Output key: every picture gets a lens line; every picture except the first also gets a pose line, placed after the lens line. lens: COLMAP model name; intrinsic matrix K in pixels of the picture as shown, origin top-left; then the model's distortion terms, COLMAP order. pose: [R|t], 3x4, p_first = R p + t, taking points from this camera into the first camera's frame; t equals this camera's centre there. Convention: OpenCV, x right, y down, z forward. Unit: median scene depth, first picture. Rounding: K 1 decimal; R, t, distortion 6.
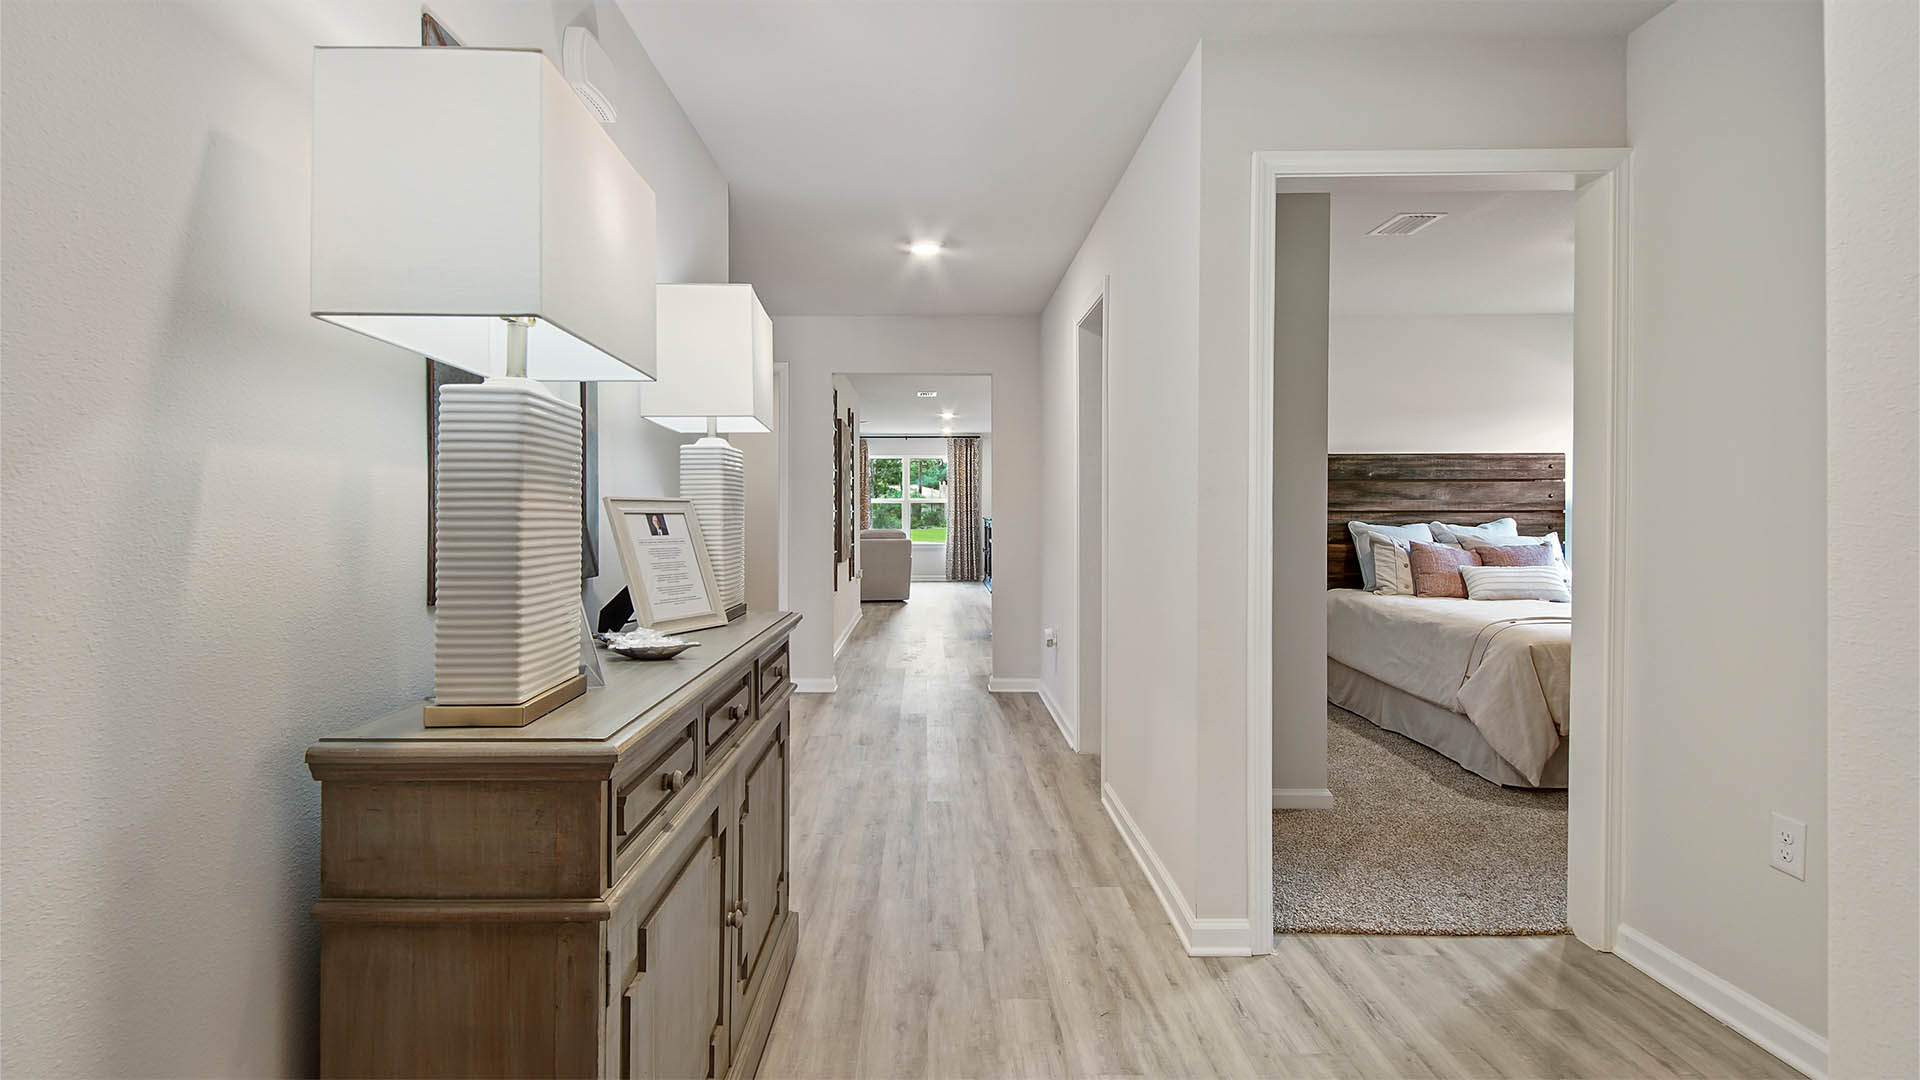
lens RADIAL K [[858.1, 0, 947.3], [0, 858.1, 548.5], [0, 0, 1]] dist [0.079396, -0.000097]
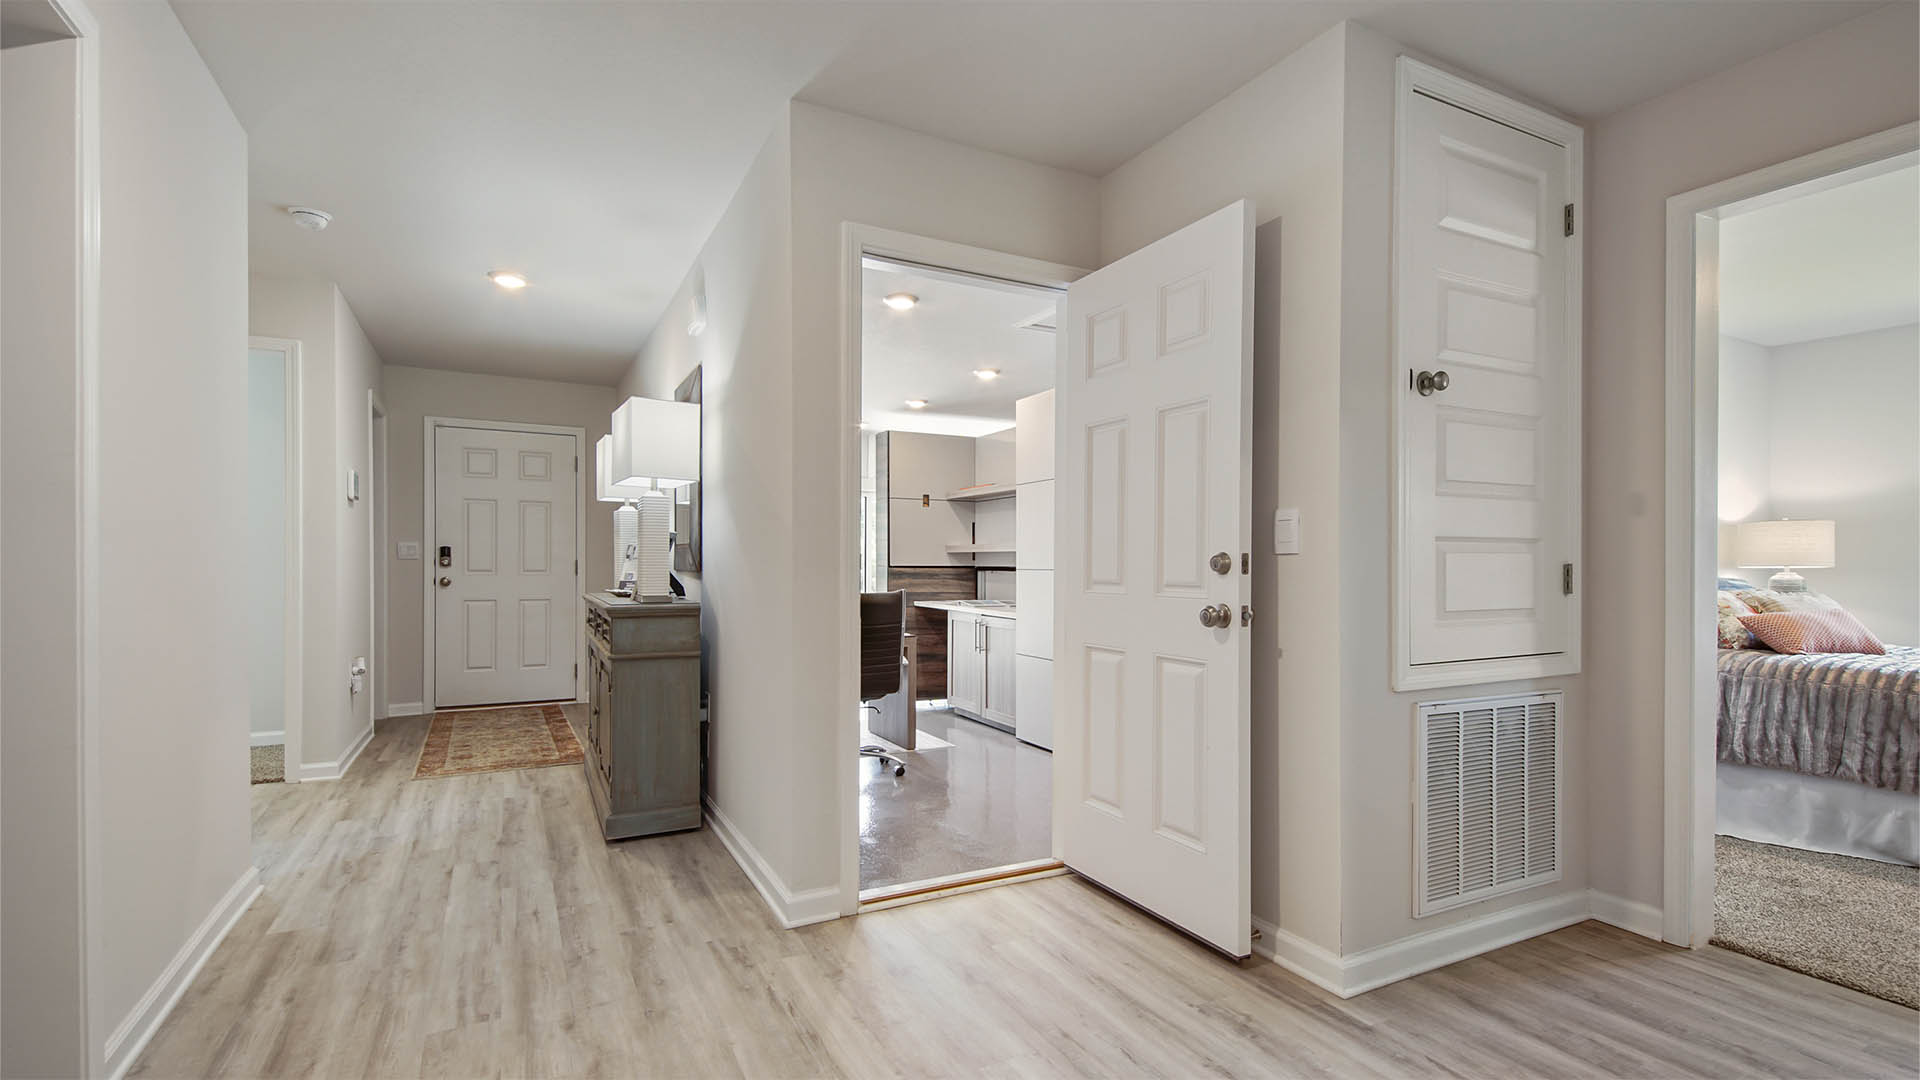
lens RADIAL K [[862.3, 0, 960.0], [0, 862.3, 565.1], [0, 0, 1]] dist [0.043830, -0.028094]
pose [[-0.897014, -0.001791, -0.441998, -0.065370], [-0.022068, 0.998926, 0.040739, -0.074692], [0.441450, 0.046297, -0.896091, 2.720110]]
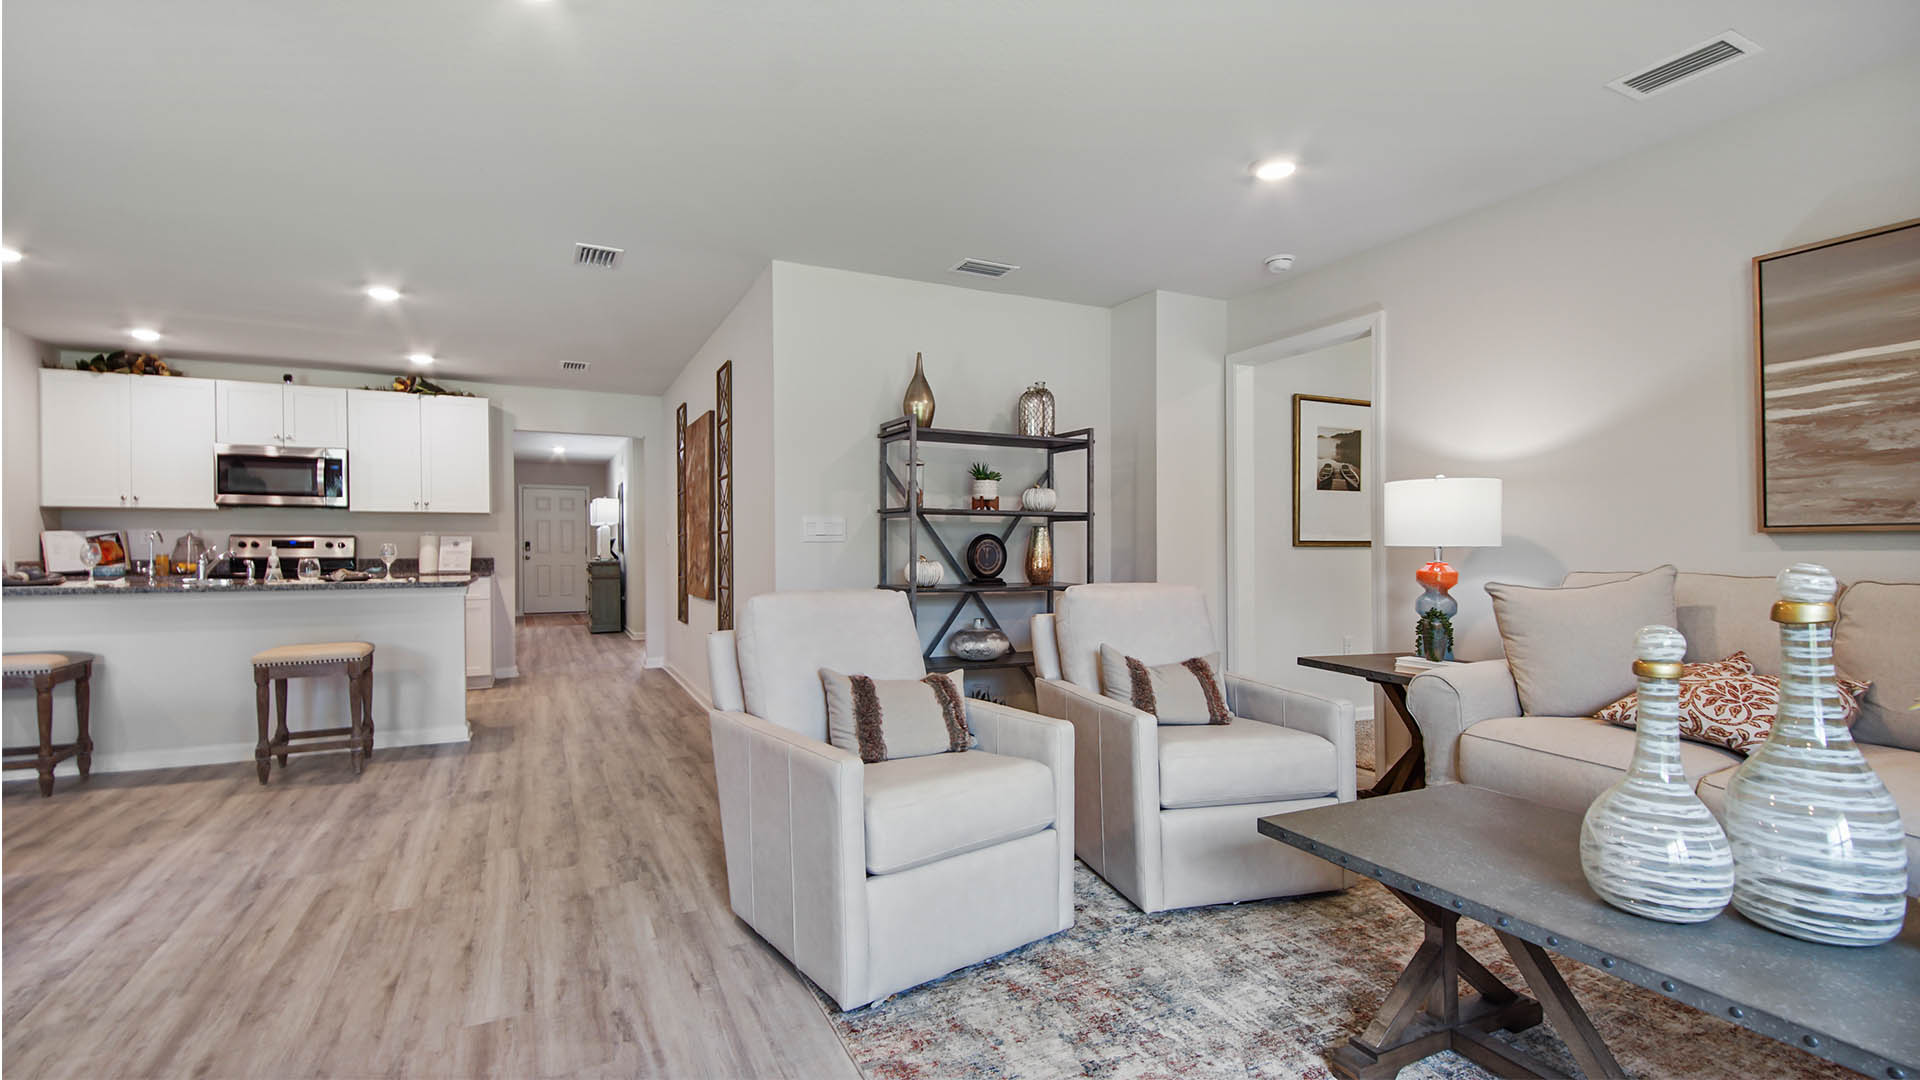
lens RADIAL K [[862.3, 0, 960.0], [0, 862.3, 565.1], [0, 0, 1]] dist [0.043830, -0.028094]
pose [[-0.907951, 0.007917, -0.419002, -0.017001], [-0.017370, 0.998251, 0.056500, -0.233193], [0.418717, 0.058577, -0.906226, 6.686101]]
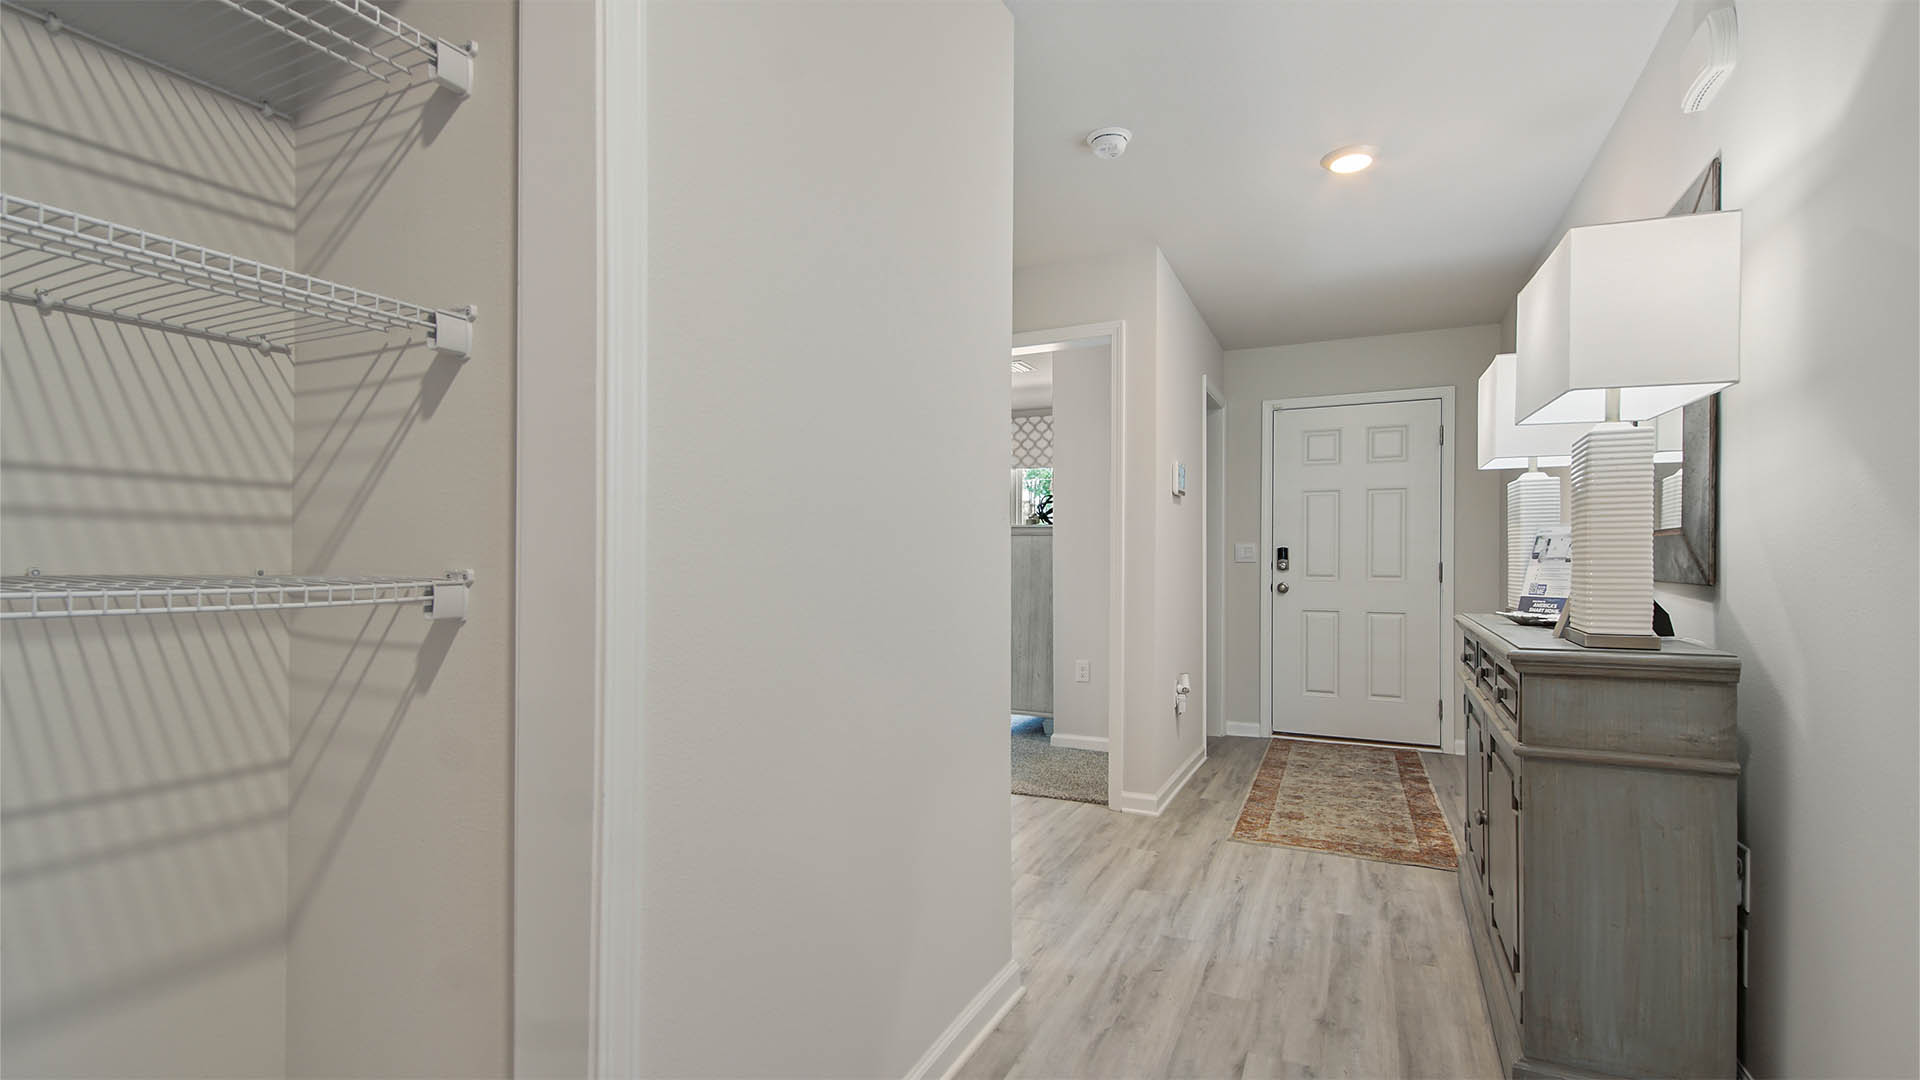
lens RADIAL K [[862.3, 0, 960.0], [0, 862.3, 565.1], [0, 0, 1]] dist [0.043830, -0.028094]
pose [[-0.896798, -0.003951, 0.442422, -0.084715], [0.015447, 0.999071, 0.040234, -0.044086], [-0.442170, 0.042916, -0.895904, 2.001232]]
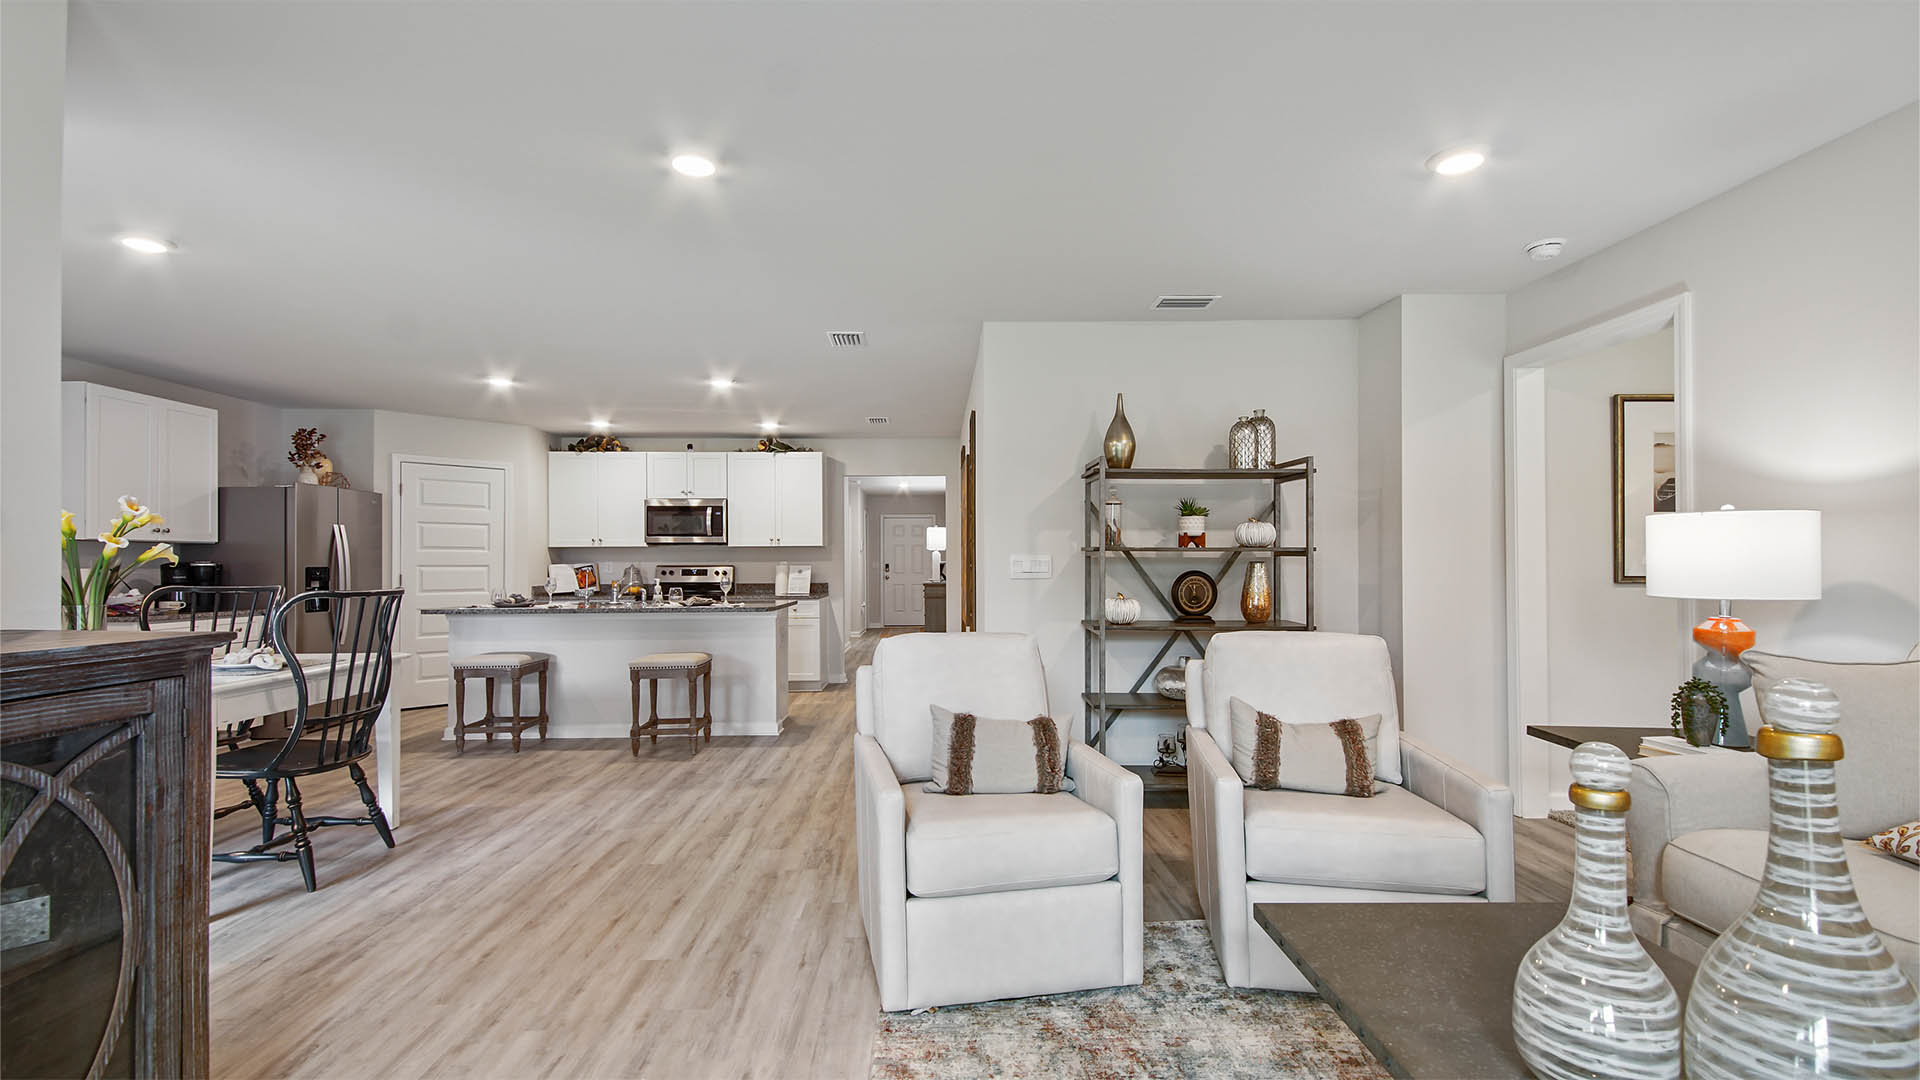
lens RADIAL K [[862.3, 0, 960.0], [0, 862.3, 565.1], [0, 0, 1]] dist [0.043830, -0.028094]
pose [[-0.999901, 0.003103, 0.013695, -0.558438], [0.003750, 0.998864, 0.047508, -0.326892], [-0.013532, 0.047555, -0.998777, 6.928725]]
